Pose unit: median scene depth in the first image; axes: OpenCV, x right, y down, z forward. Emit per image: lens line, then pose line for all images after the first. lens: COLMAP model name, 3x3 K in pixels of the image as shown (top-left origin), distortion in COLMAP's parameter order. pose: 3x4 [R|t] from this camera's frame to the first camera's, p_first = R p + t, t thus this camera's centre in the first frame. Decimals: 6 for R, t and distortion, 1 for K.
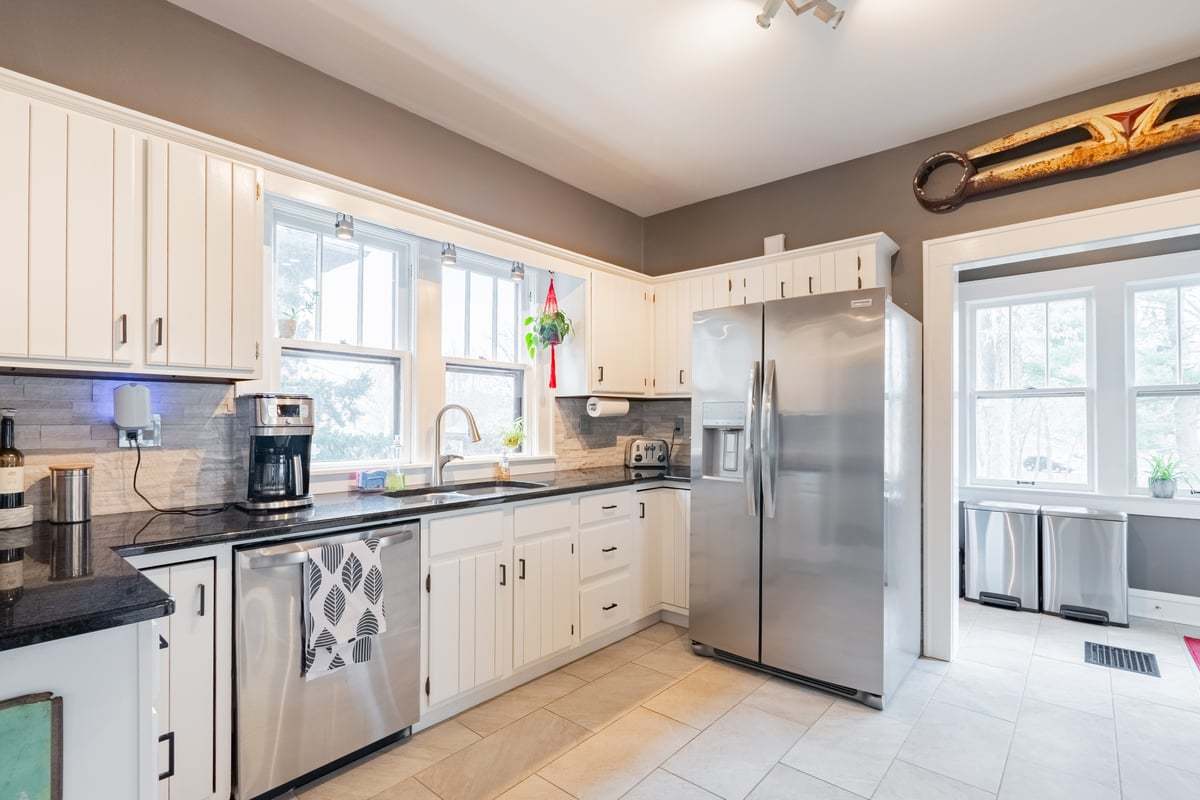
lens RADIAL K [[566.5, 0, 596.6], [0, 566.5, 414.9], [0, 0, 1]] dist [0.001268, 0.000123]
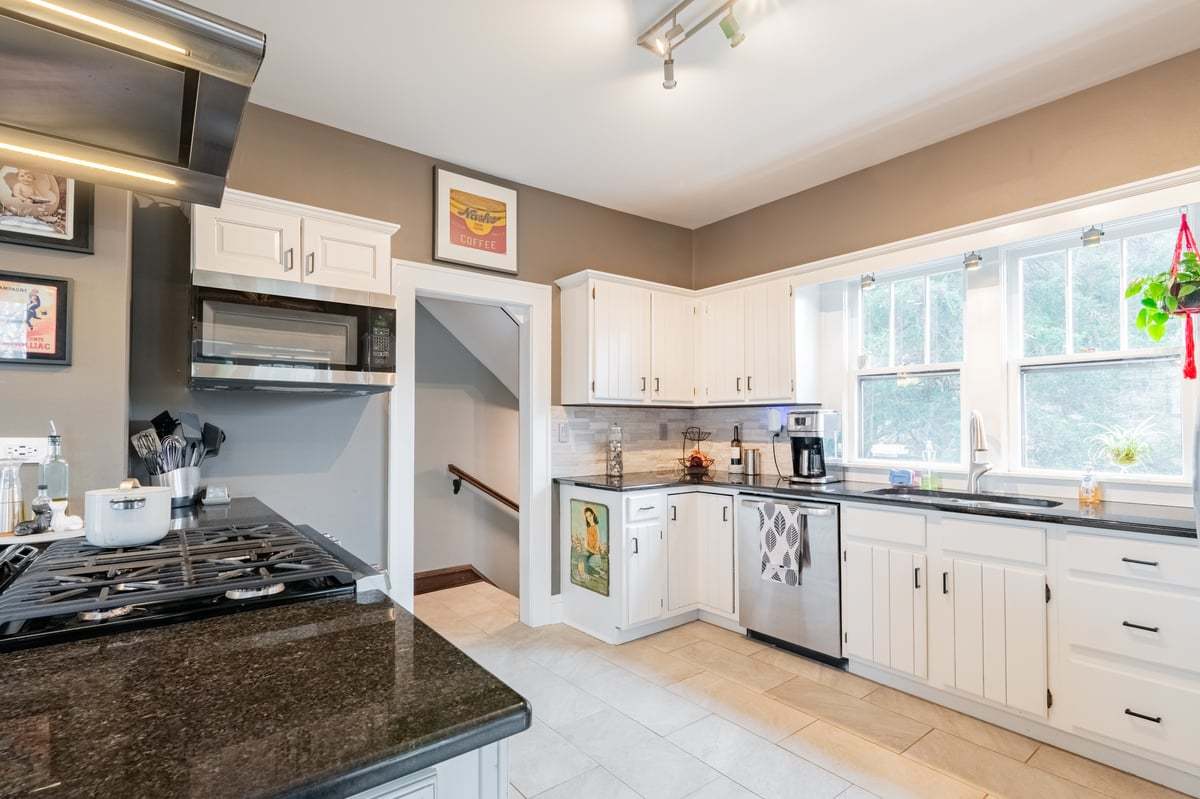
lens RADIAL K [[573.6, 0, 598.2], [0, 573.6, 417.4], [0, 0, 1]] dist [-0.001415, -0.000645]
pose [[-0.195505, -0.014956, -0.980589, 1.137971], [0.009682, 0.999806, -0.017179, 0.003911], [0.980655, -0.012853, -0.195322, 0.749536]]
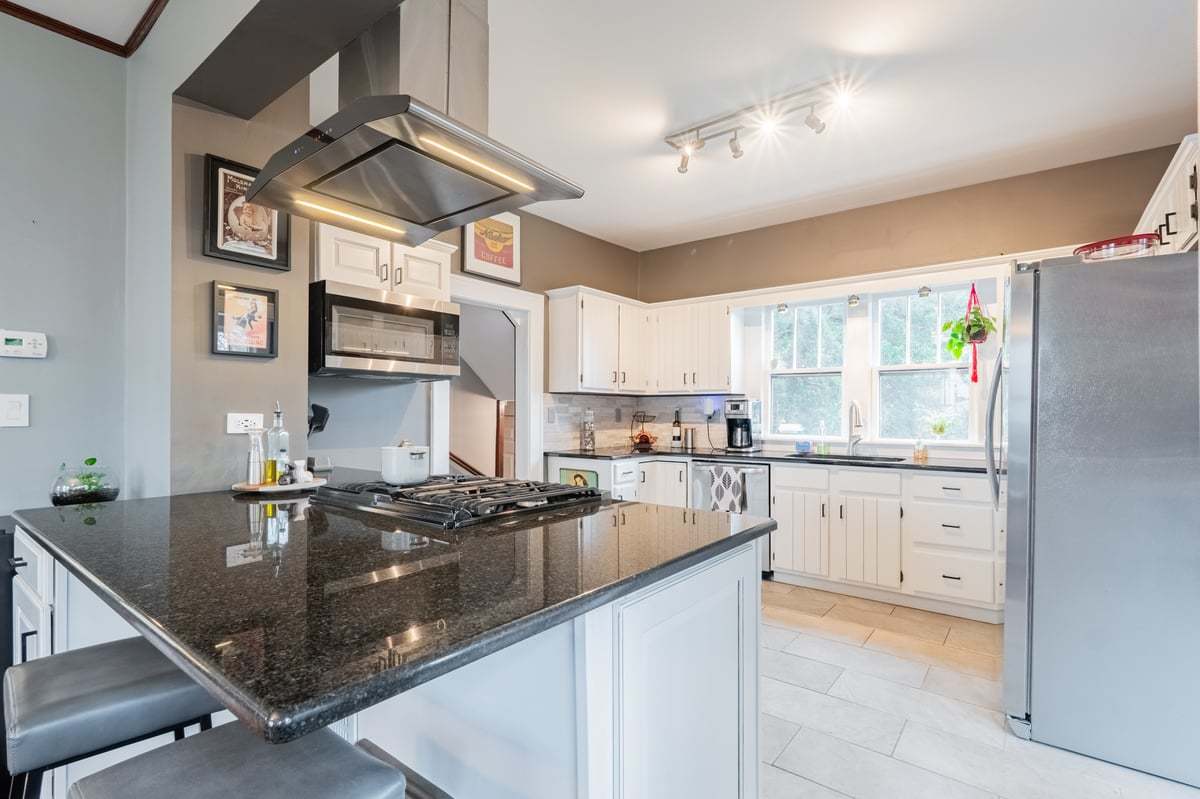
lens RADIAL K [[566.5, 0, 596.6], [0, 566.5, 414.4], [0, 0, 1]] dist [0.001268, 0.000123]
pose [[0.047422, 0.000686, -0.998875, 1.592314], [0.005812, 0.999983, 0.000963, 0.015872], [0.998858, -0.005851, 0.047417, 0.359220]]
